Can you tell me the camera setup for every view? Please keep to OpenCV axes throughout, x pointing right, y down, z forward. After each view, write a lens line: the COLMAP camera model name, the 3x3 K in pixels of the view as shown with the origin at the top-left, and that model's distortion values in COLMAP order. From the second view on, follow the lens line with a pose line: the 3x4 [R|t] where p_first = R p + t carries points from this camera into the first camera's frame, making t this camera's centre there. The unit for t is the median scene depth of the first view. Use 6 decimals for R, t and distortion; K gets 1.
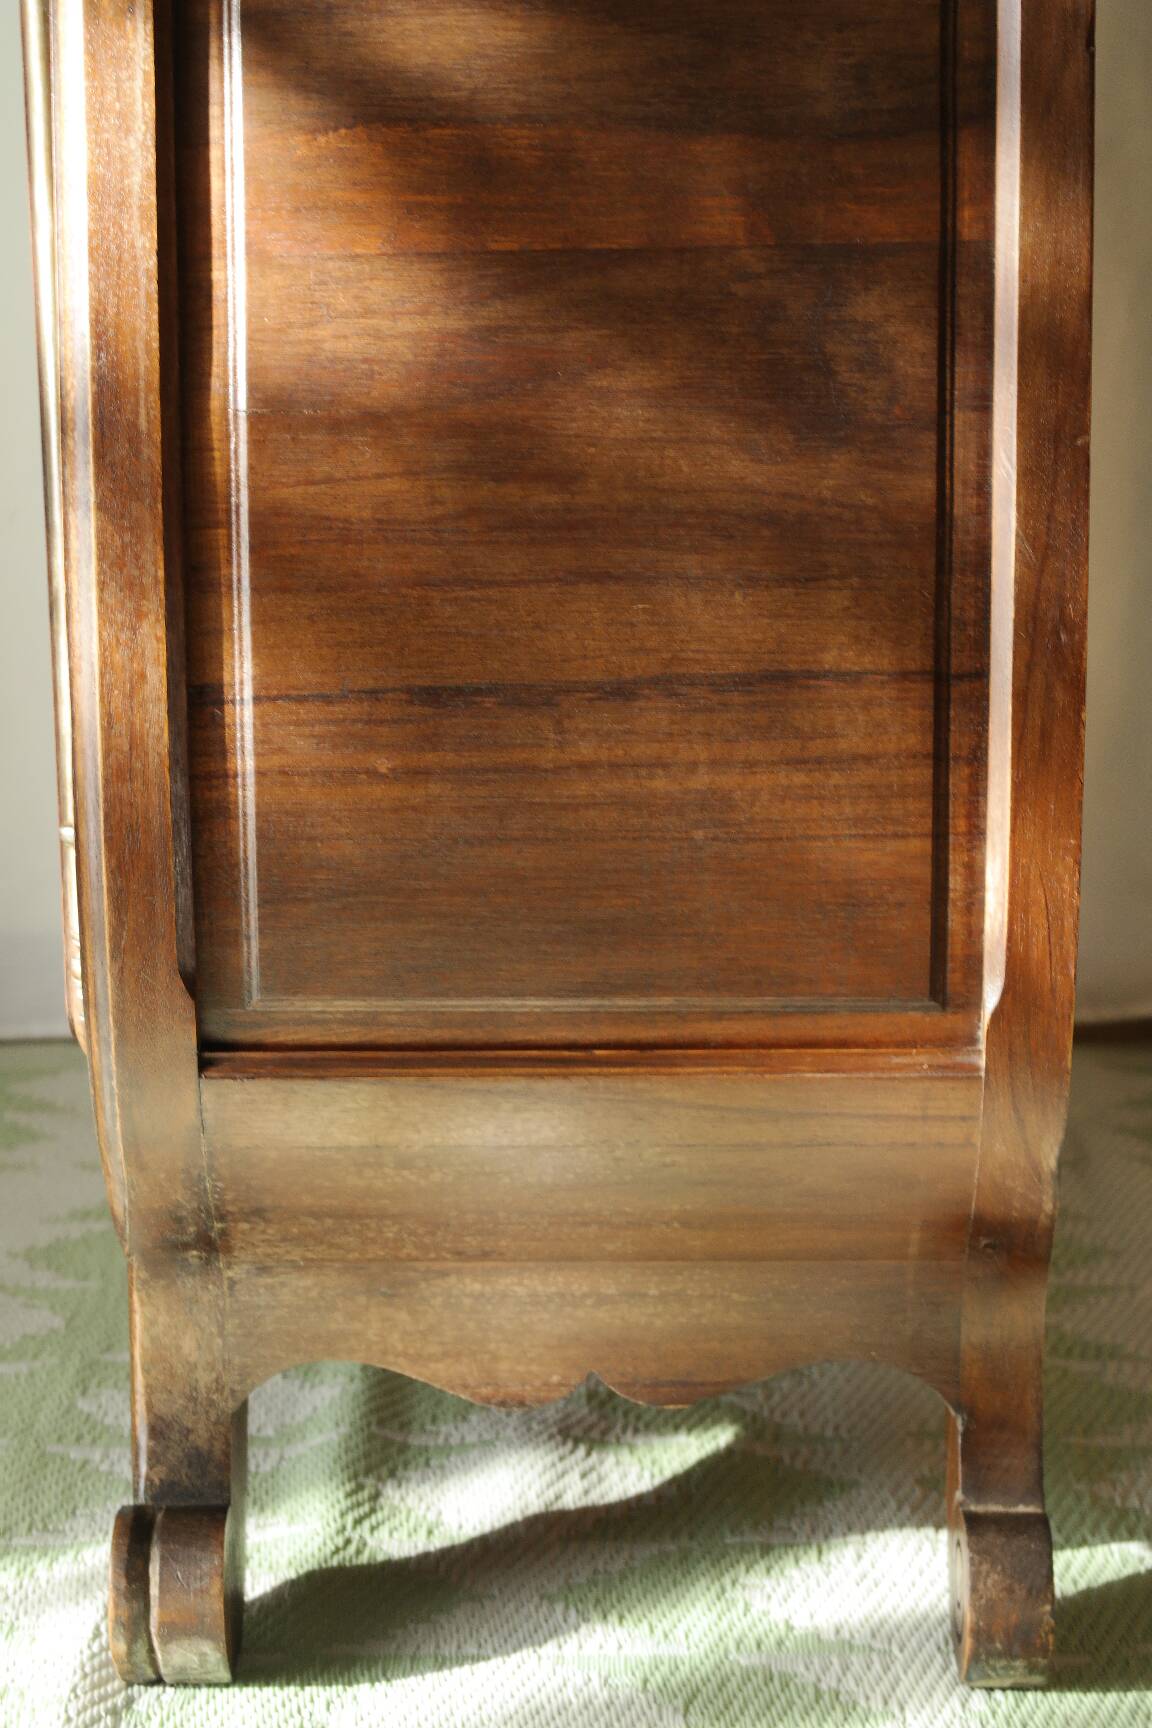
lens RADIAL K [[3140.9, 0, 565.6], [0, 3140.9, 864.8], [0, 0, 1]] dist [0.053347, -0.199356]
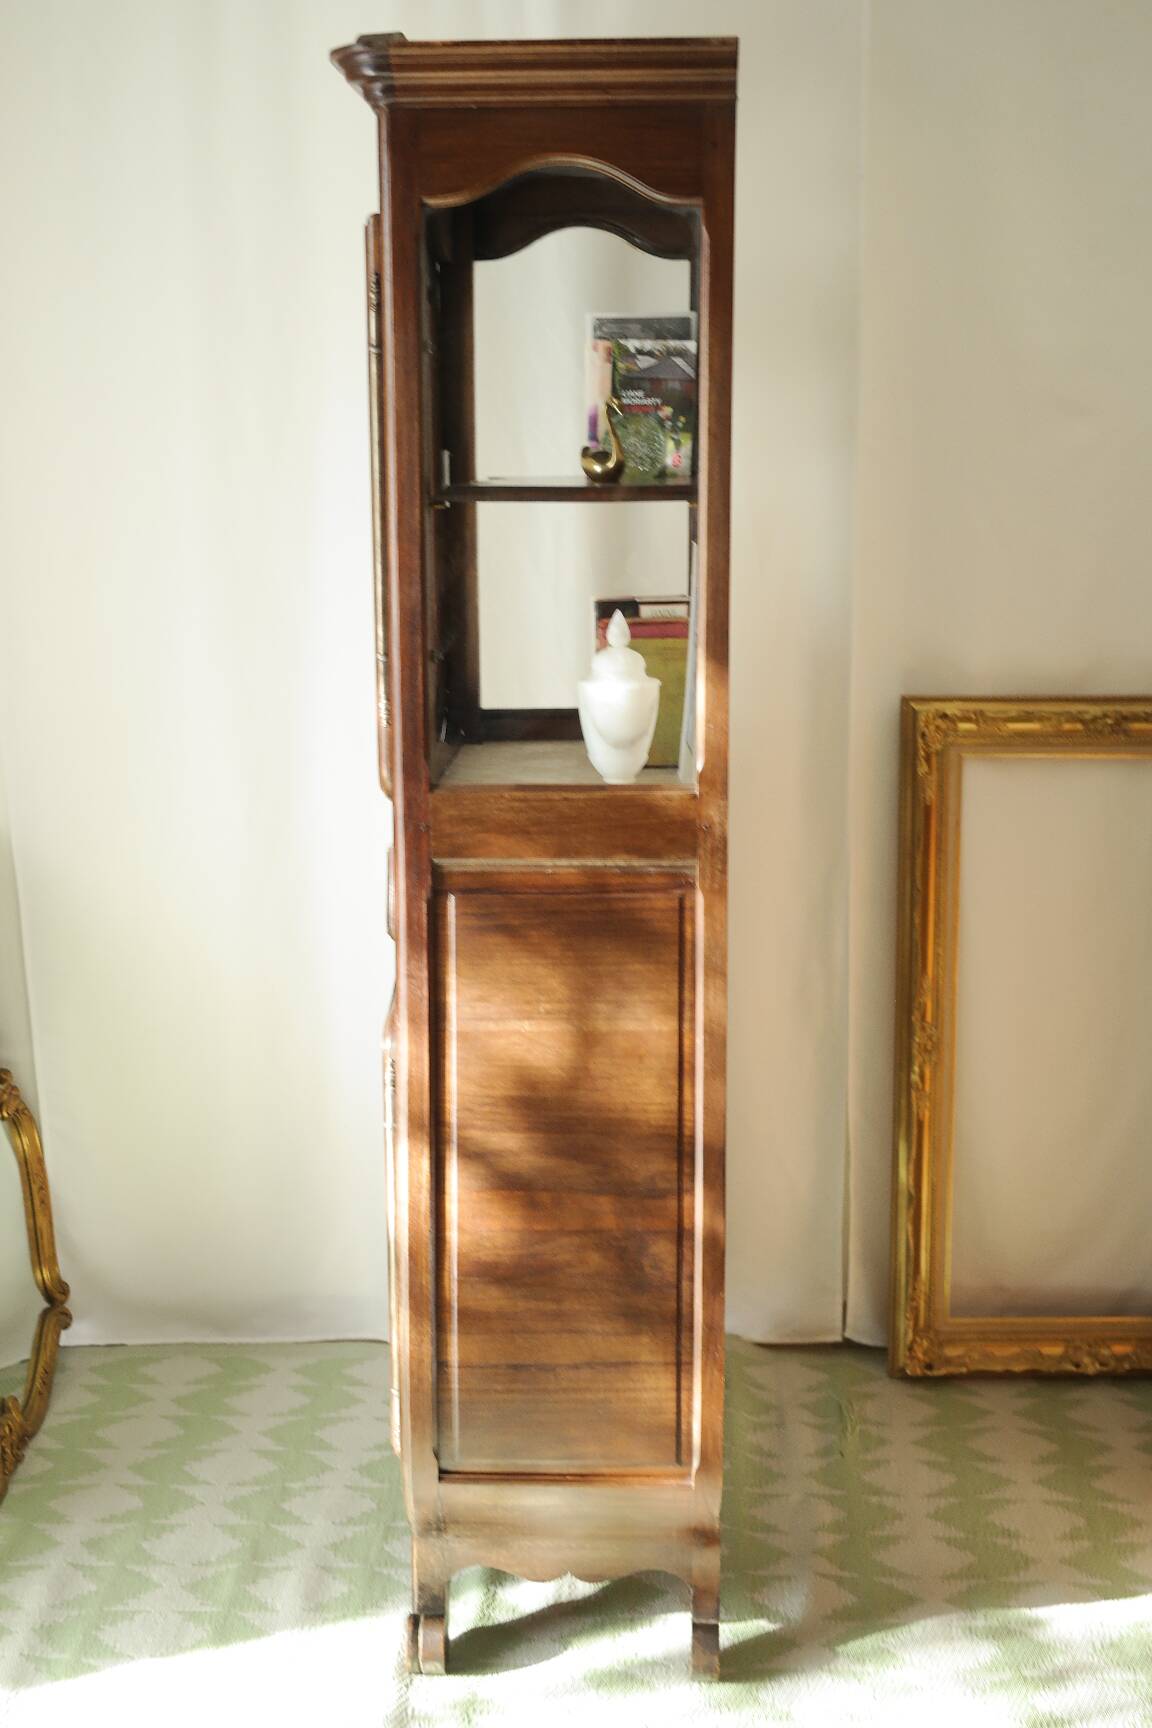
lens RADIAL K [[2050.8, 0, 576.0], [0, 2050.8, 864.0], [0, 0, 1]] dist [-0.009271, -0.012700]
pose [[0.999702, 0.008775, -0.022779, 0.058089], [-0.009496, 0.999451, -0.031745, -0.474757], [0.022488, 0.031952, 0.999236, -1.015883]]
